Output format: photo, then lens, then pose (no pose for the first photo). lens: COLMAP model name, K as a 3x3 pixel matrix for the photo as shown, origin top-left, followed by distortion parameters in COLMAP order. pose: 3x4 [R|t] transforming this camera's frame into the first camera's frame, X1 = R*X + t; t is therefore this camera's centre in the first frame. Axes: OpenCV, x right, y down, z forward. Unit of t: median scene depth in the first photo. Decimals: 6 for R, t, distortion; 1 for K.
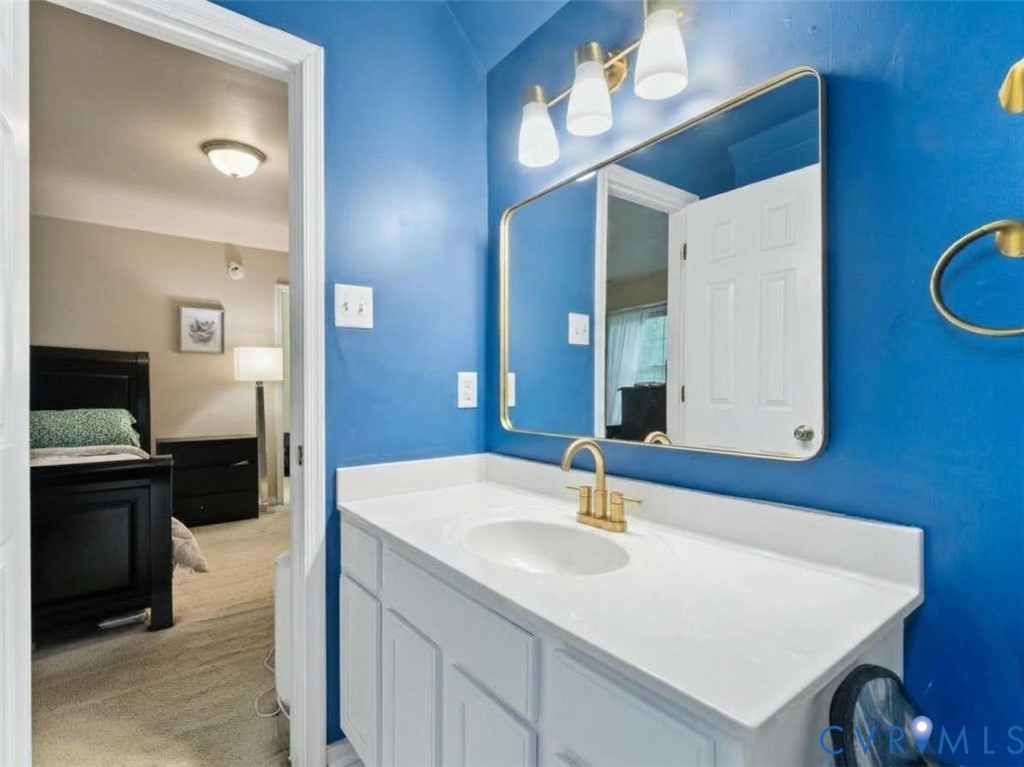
lens RADIAL K [[513.2, 0, 510.4], [0, 513.2, 390.1], [0, 0, 1]] dist [0.000339, -0.001472]
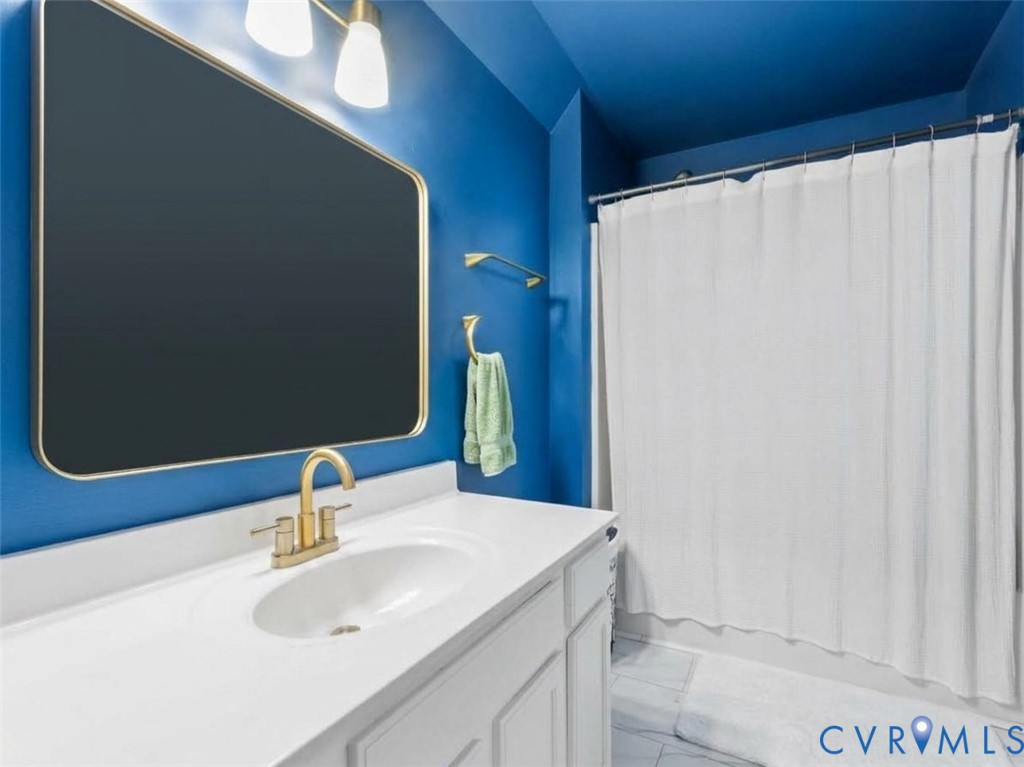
lens RADIAL K [[498.9, 0, 512.4], [0, 498.9, 384.1], [0, 0, 1]] dist [-0.000107, -0.000127]
pose [[-0.396522, 0.016193, 0.917883, -0.700349], [0.003456, 0.999864, -0.016146, 0.008860], [-0.918019, -0.003230, -0.396523, 1.066141]]
